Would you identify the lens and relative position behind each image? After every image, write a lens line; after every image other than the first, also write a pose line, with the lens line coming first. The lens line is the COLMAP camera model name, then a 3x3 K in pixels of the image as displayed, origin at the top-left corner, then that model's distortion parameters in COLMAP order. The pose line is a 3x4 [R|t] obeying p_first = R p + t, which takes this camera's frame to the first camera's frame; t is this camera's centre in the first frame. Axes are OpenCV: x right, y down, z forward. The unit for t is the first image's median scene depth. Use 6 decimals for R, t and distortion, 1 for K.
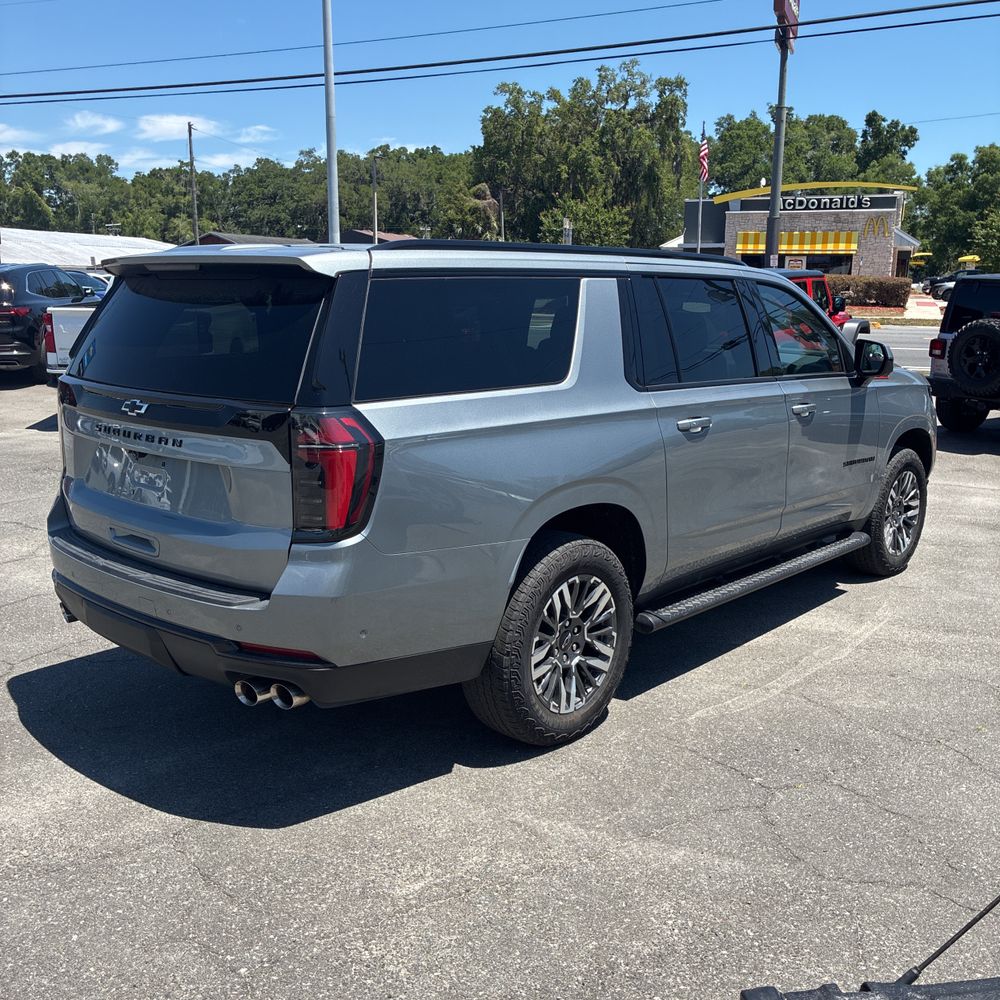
lens RADIAL K [[1018.8, 0, 494.4], [0, 1018.8, 496.0], [0, 0, 1]] dist [0.016144, 0.000000]
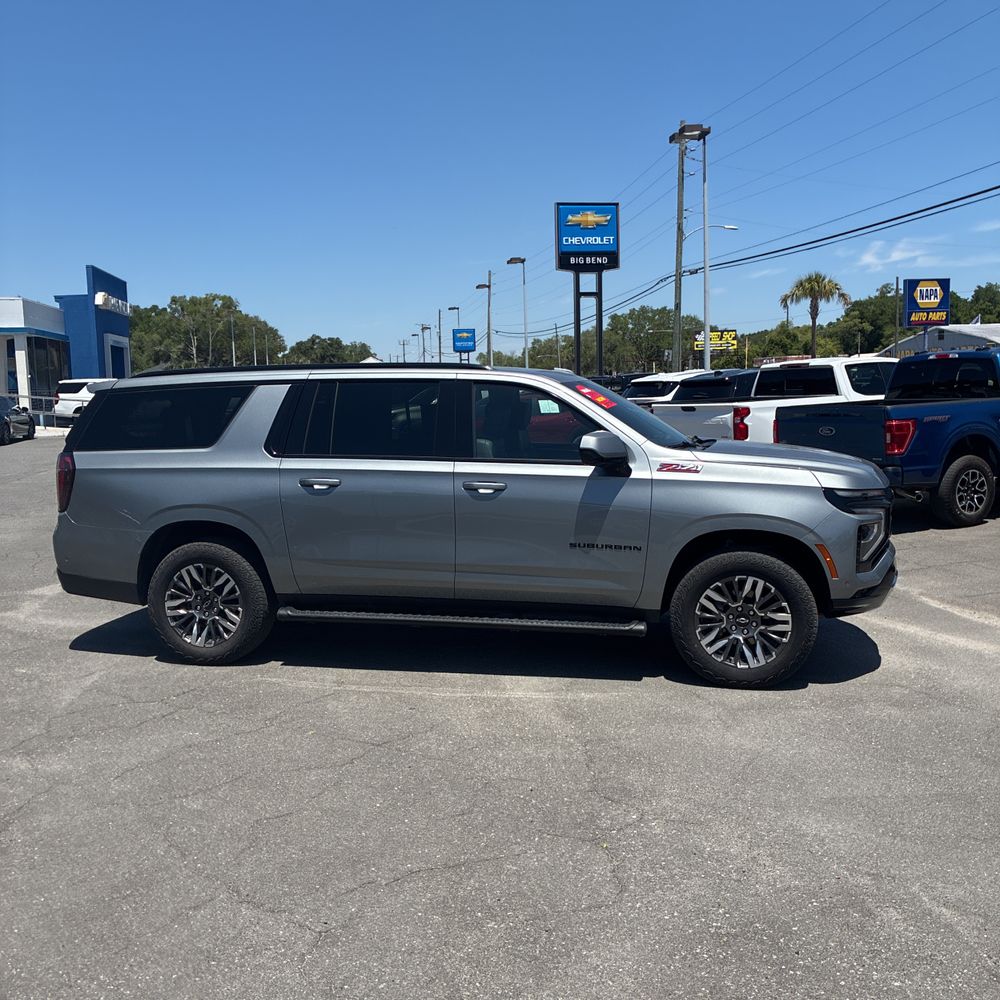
lens RADIAL K [[1018.8, 0, 497.6], [0, 1018.8, 505.1], [0, 0, 1]] dist [0.016144, 0.000000]
pose [[0.495653, 0.074870, -0.865288, 1.565968], [-0.147560, 0.989053, 0.001054, -0.078974], [0.855894, 0.127159, 0.501274, 0.504162]]
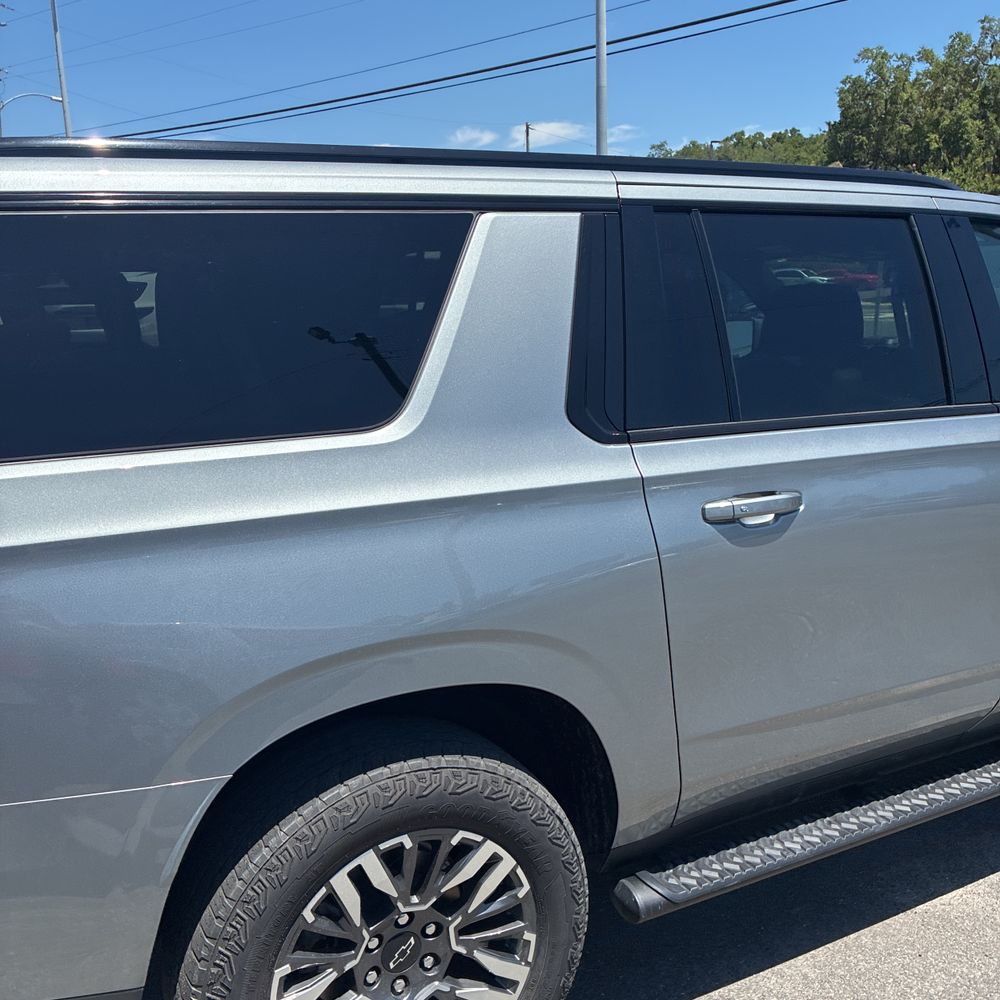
lens RADIAL K [[1018.8, 0, 484.7], [0, 1018.8, 503.1], [0, 0, 1]] dist [0.016144, 0.000000]
pose [[0.940173, 0.040696, -0.338258, 0.241718], [-0.037226, 0.999167, 0.016742, -0.076882], [0.338657, -0.003148, 0.940905, 0.500425]]
